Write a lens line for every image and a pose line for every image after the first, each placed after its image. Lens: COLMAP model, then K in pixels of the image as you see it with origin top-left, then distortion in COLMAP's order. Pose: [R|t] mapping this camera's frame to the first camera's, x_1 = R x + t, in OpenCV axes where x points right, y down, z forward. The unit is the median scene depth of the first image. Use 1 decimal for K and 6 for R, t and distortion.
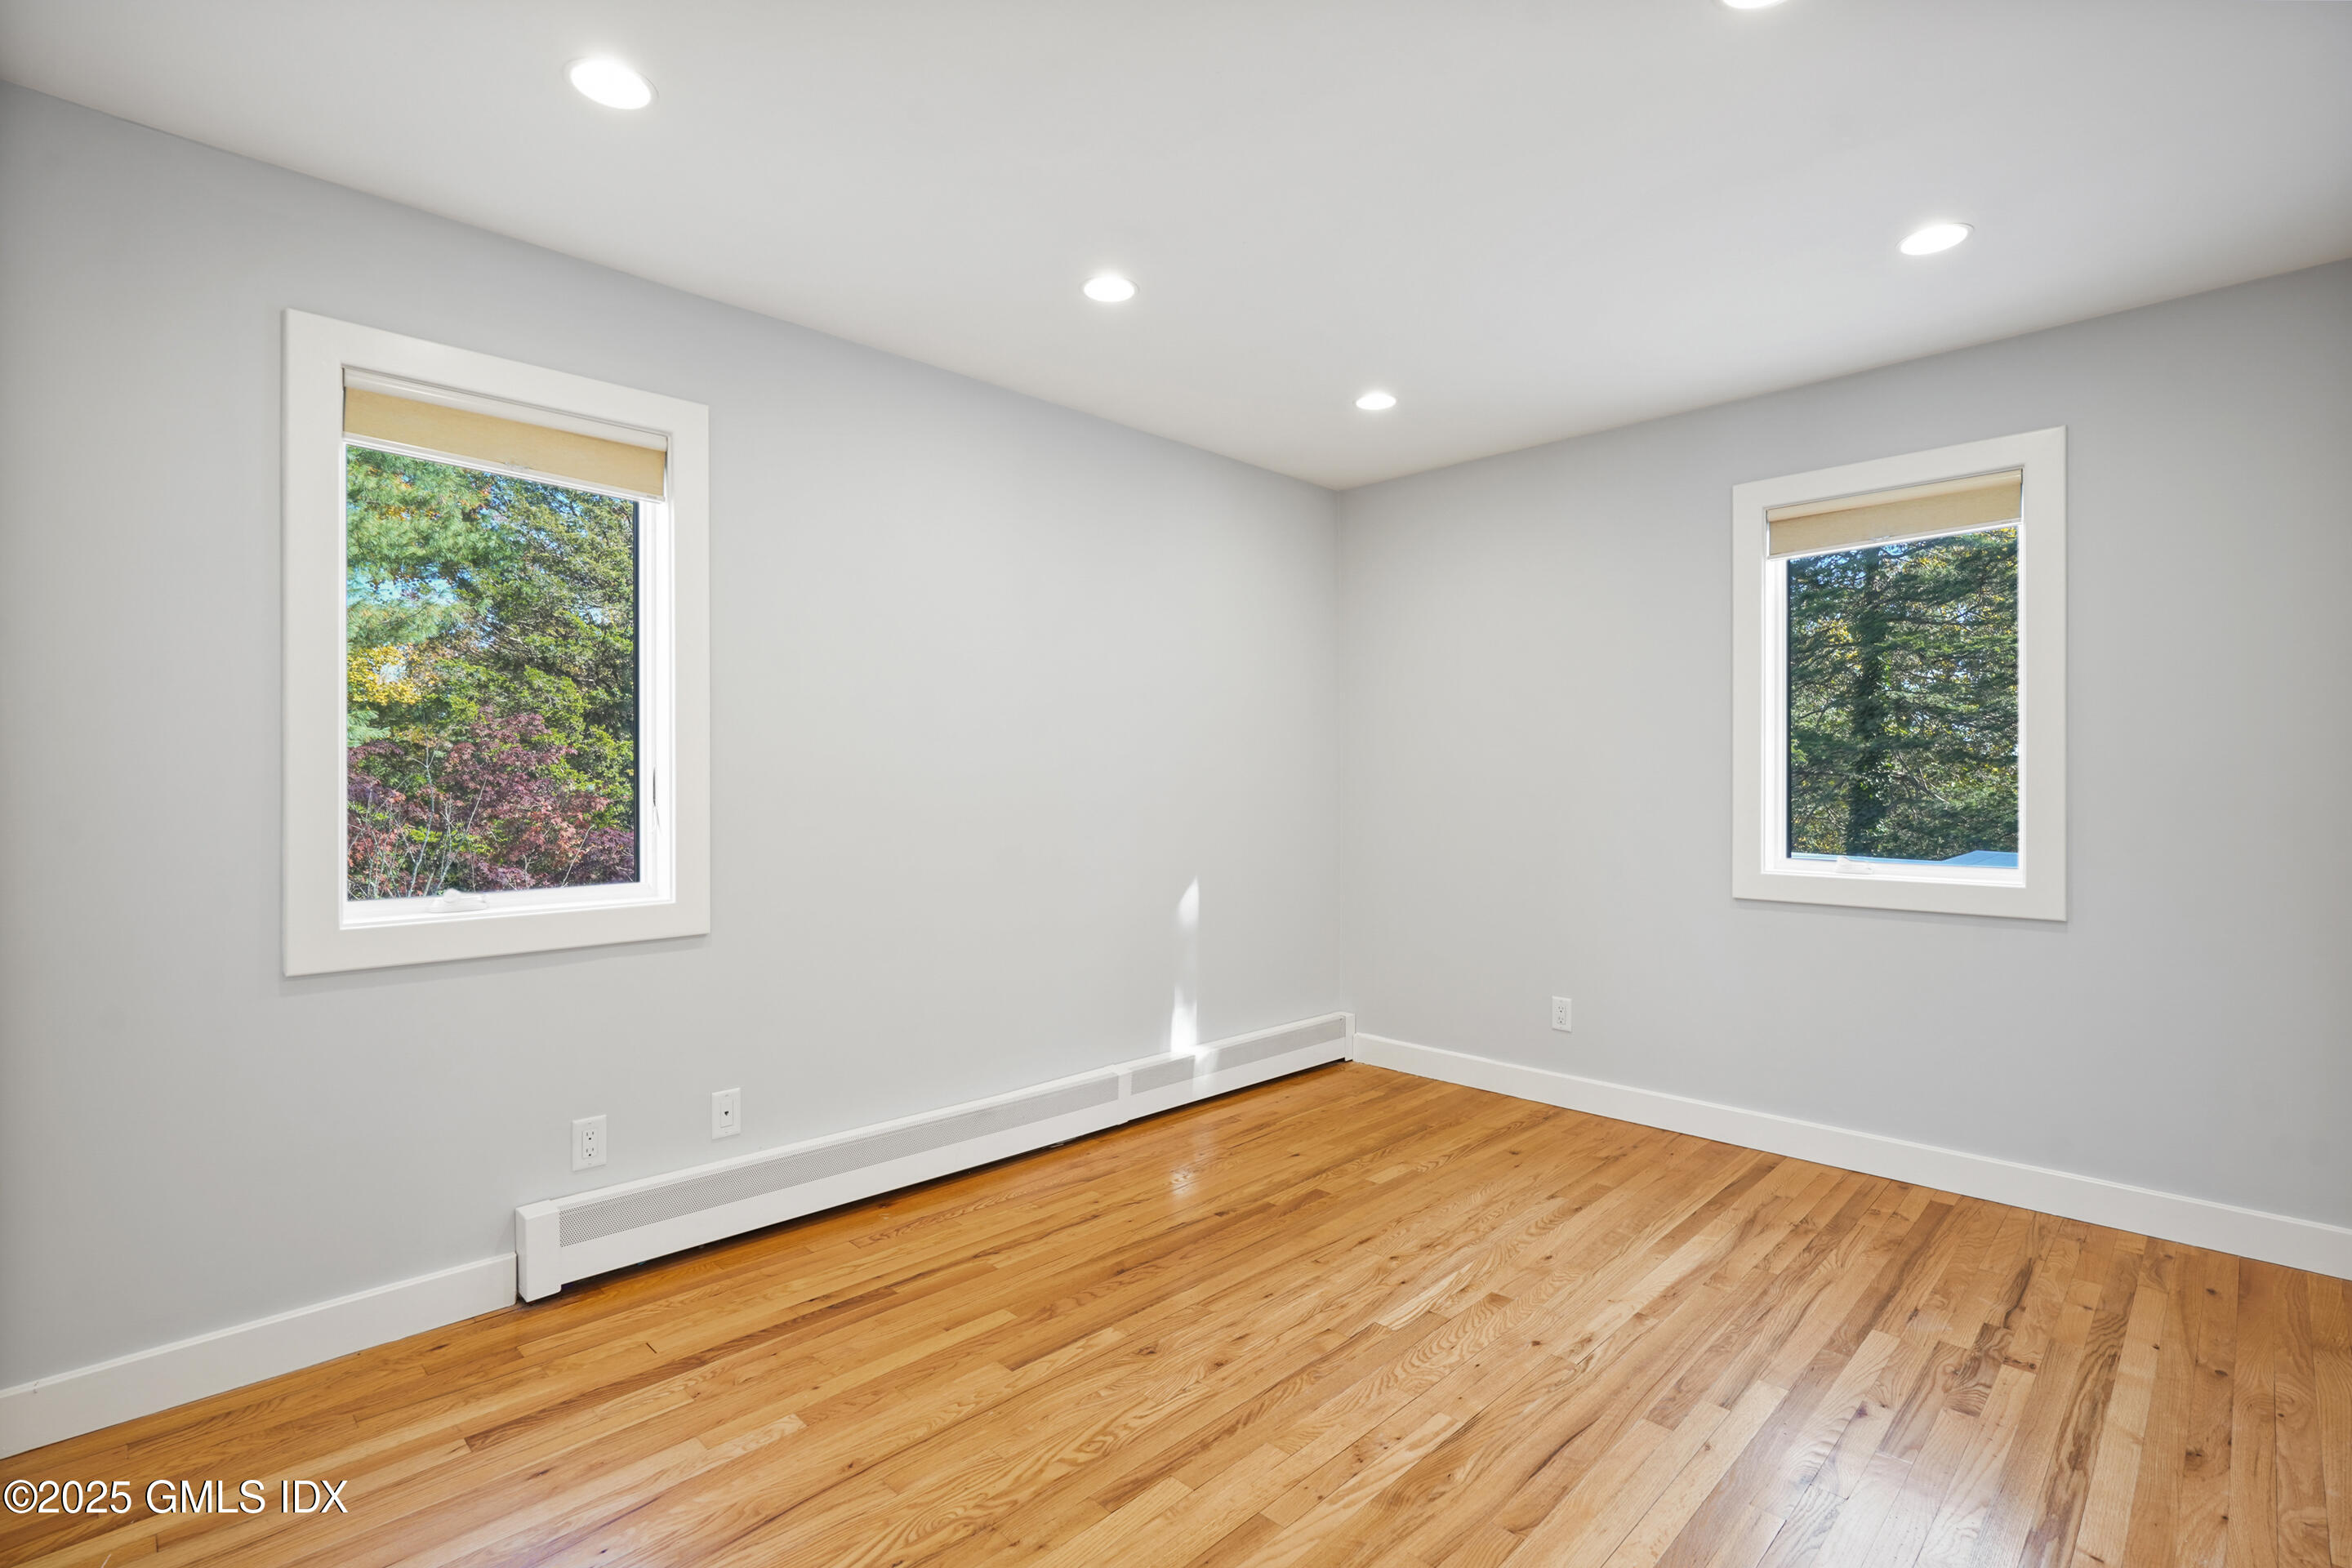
lens RADIAL K [[1071.0, 0, 1166.5], [0, 1071.0, 776.2], [0, 0, 1]] dist [-0.013950, 0.002784]
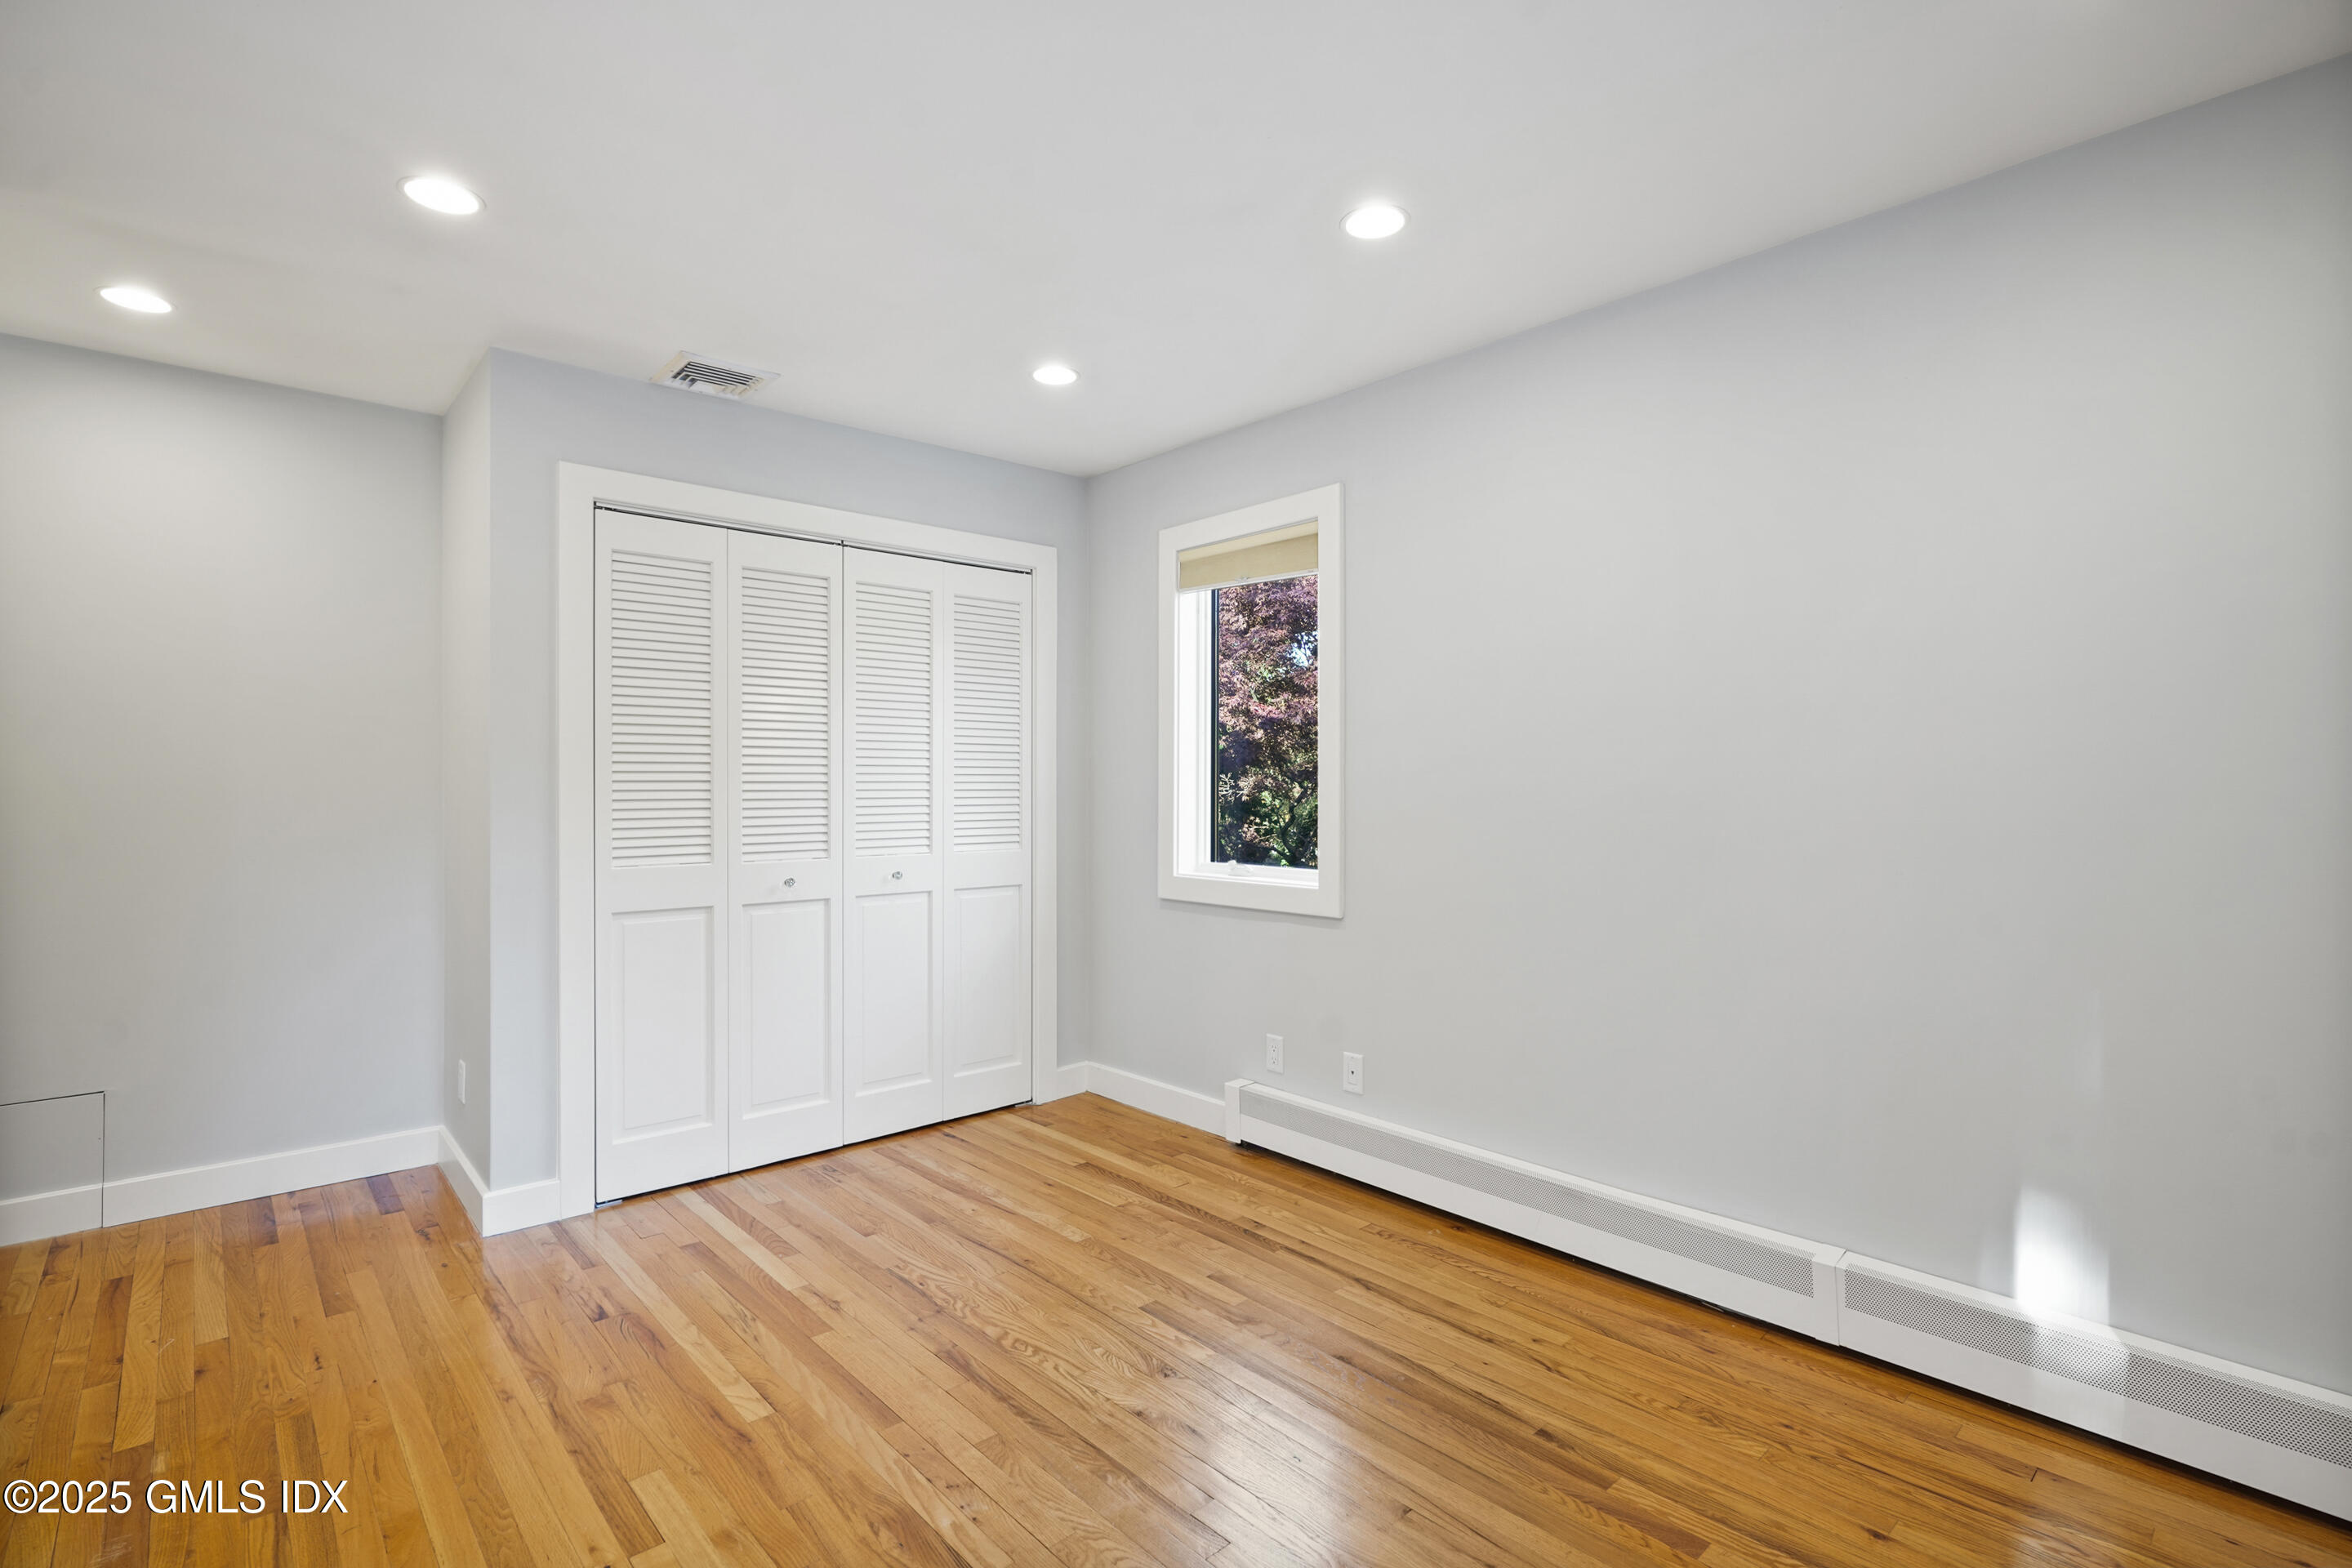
lens RADIAL K [[1071.0, 0, 1170.5], [0, 1071.0, 786.2], [0, 0, 1]] dist [-0.013950, 0.002784]
pose [[-0.031547, -0.000106, -0.999502, 0.797614], [0.000744, 1.000000, -0.000130, -0.002897], [0.999502, -0.000748, -0.031547, 0.851333]]
